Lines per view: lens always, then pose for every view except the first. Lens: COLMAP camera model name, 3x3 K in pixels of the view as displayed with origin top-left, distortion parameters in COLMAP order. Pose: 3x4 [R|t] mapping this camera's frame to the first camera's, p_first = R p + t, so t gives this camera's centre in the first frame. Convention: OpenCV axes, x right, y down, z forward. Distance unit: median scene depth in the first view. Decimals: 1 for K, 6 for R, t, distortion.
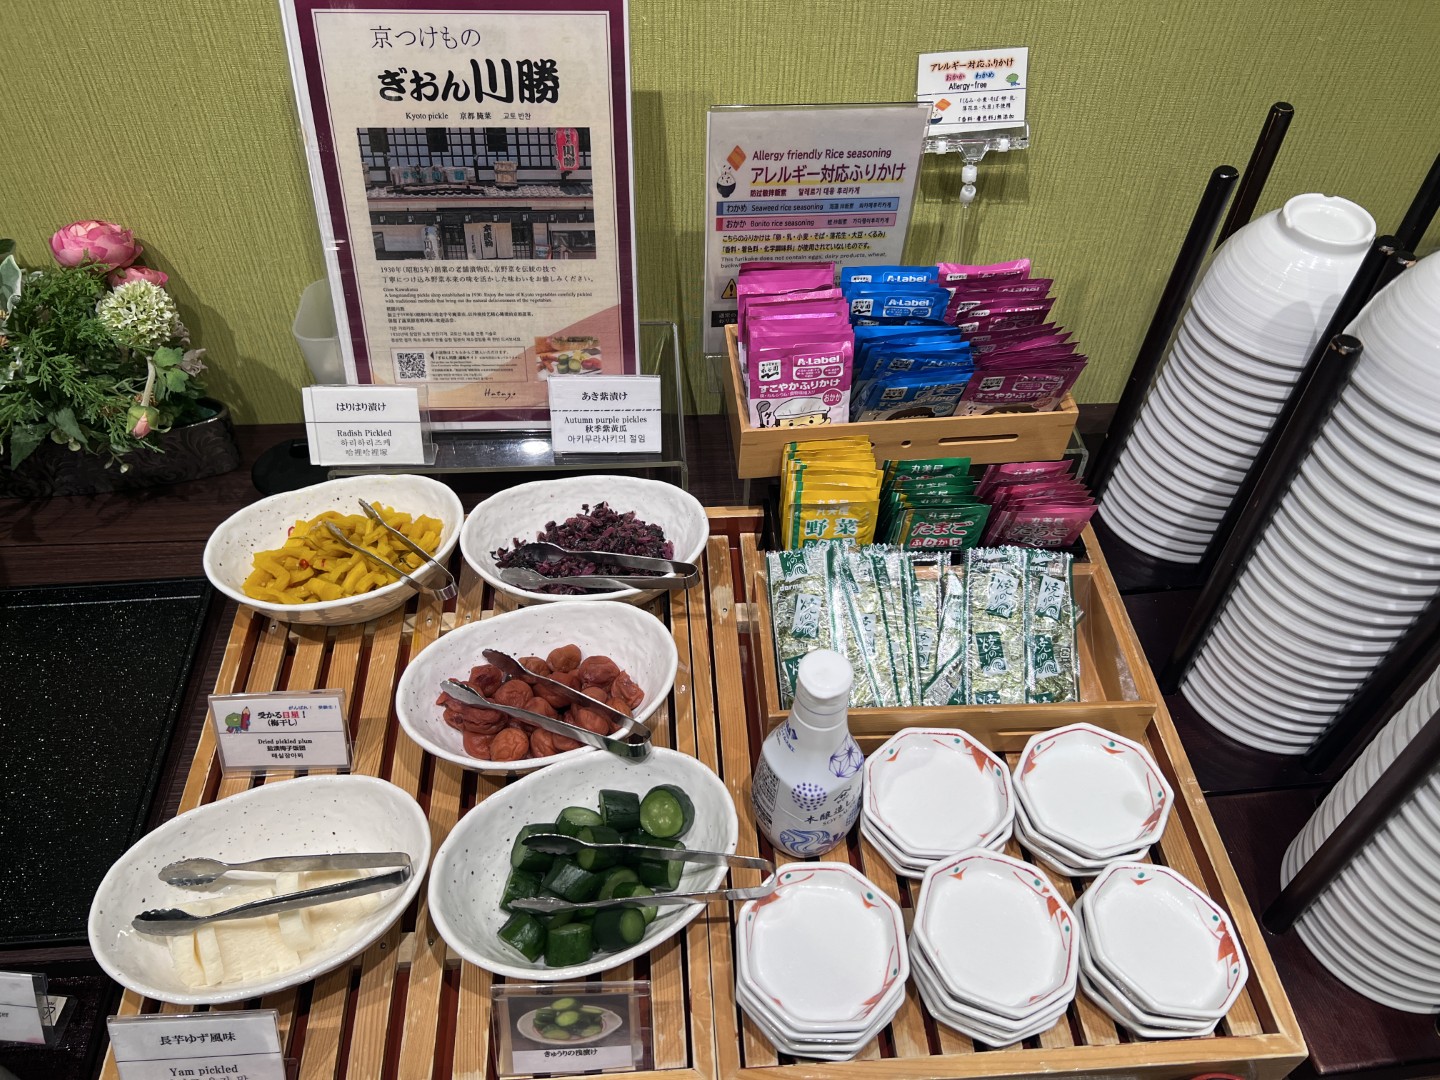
lens RADIAL K [[1094.5, 0, 720.5], [0, 1094.5, 537.9], [0, 0, 1]] dist [0.053607, -0.040299]
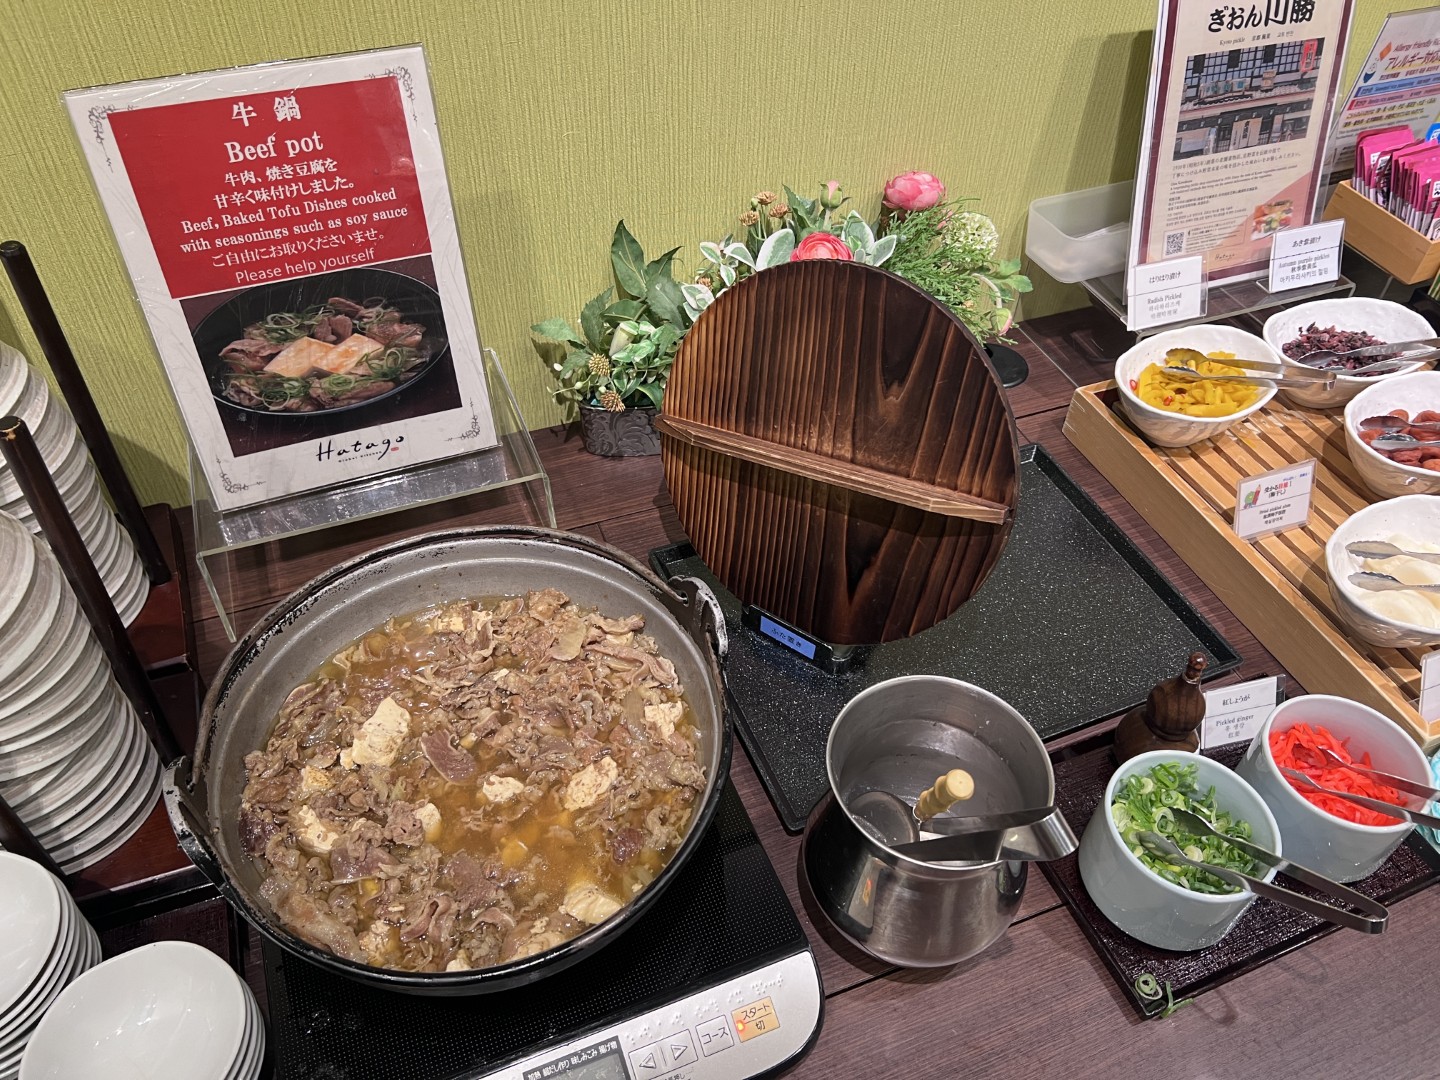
lens RADIAL K [[1094.5, 0, 715.5], [0, 1094.5, 544.3], [0, 0, 1]] dist [0.053607, -0.040299]
pose [[0.936495, -0.220919, 0.272346, -1.289711], [0.223055, 0.974522, 0.023503, 0.039527], [-0.270599, 0.038738, 0.961912, -0.099194]]
